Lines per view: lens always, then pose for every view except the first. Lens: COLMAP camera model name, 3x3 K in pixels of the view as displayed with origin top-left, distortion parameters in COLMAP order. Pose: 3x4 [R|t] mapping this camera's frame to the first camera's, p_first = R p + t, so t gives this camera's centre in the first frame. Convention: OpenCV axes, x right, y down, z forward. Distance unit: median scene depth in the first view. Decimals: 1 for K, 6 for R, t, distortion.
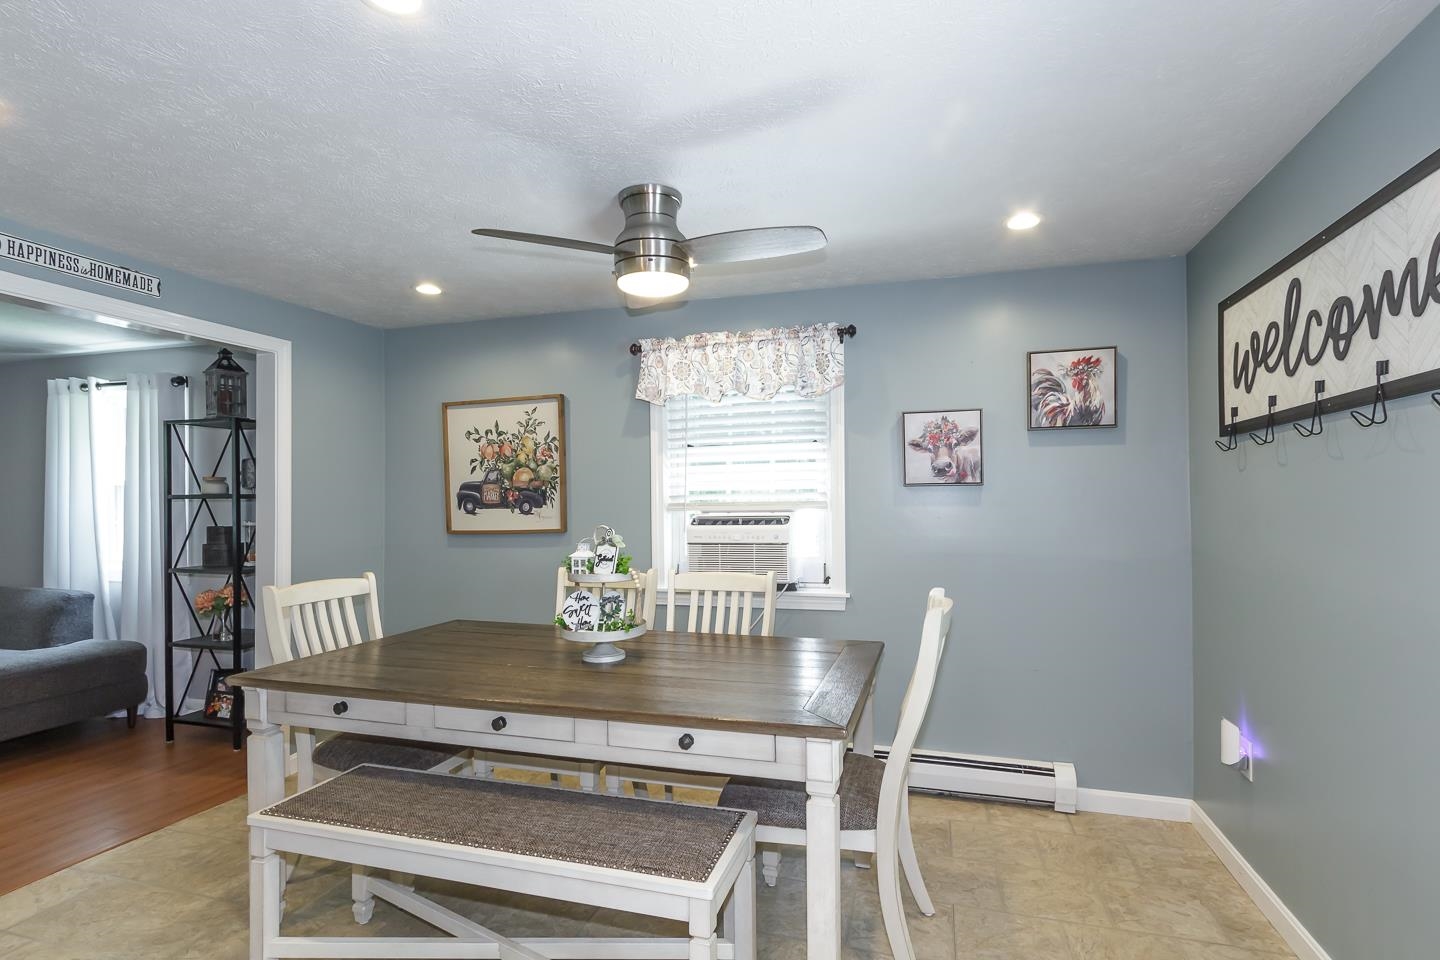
lens RADIAL K [[677.7, 0, 720.0], [0, 677.7, 491.9], [0, 0, 1]] dist [-0.003433, 0.001294]
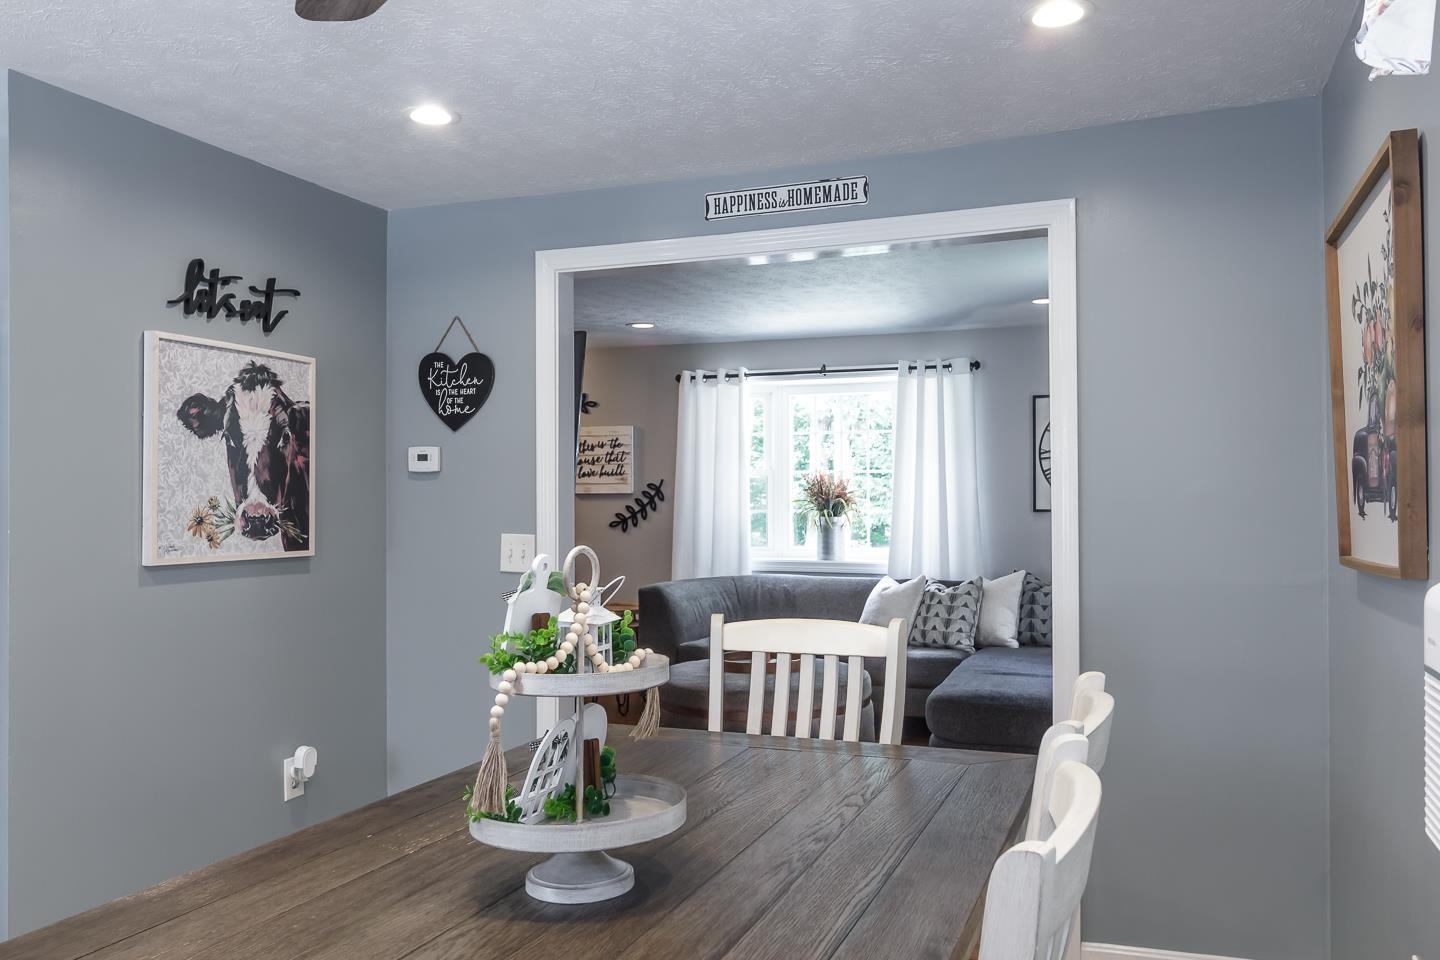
lens RADIAL K [[1143.9, 0, 717.0], [0, 1143.9, 483.3], [0, 0, 1]] dist [0.001387, 0.000181]
pose [[-0.075451, -0.012843, -0.997067, 0.338320], [0.017354, 0.999749, -0.014190, 0.020140], [0.996999, -0.018374, -0.075209, 0.818098]]
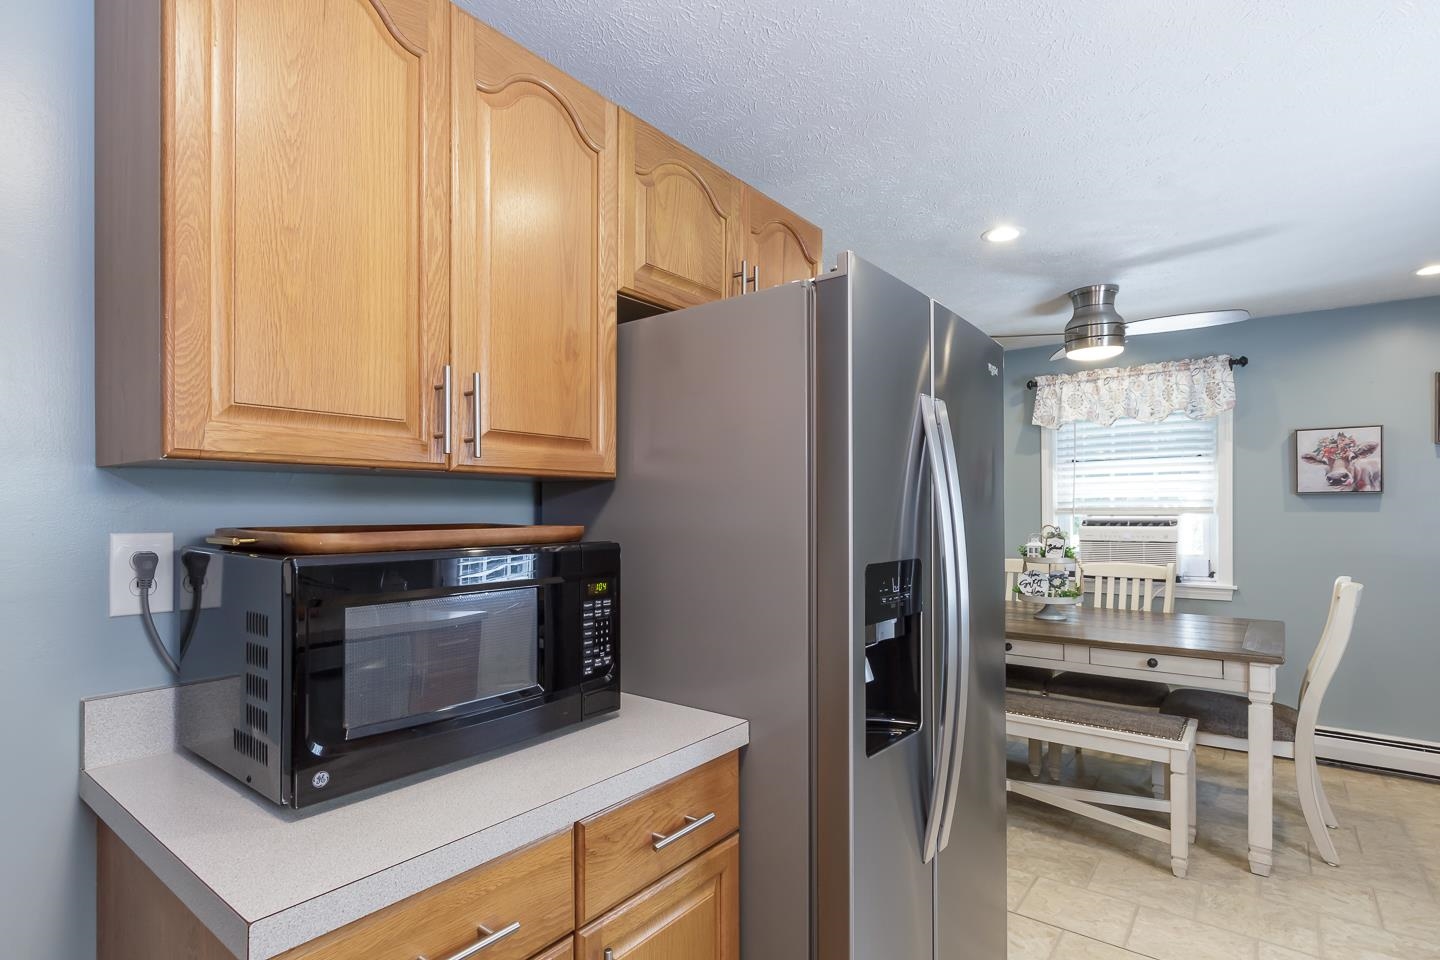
lens RADIAL K [[715.5, 0, 700.1], [0, 715.5, 506.7], [0, 0, 1]] dist [-0.001656, -0.002791]
pose [[0.932530, 0.005680, -0.361049, -0.232402], [0.002144, 0.999772, 0.021266, -0.015770], [0.361087, -0.020605, 0.932304, -0.489652]]
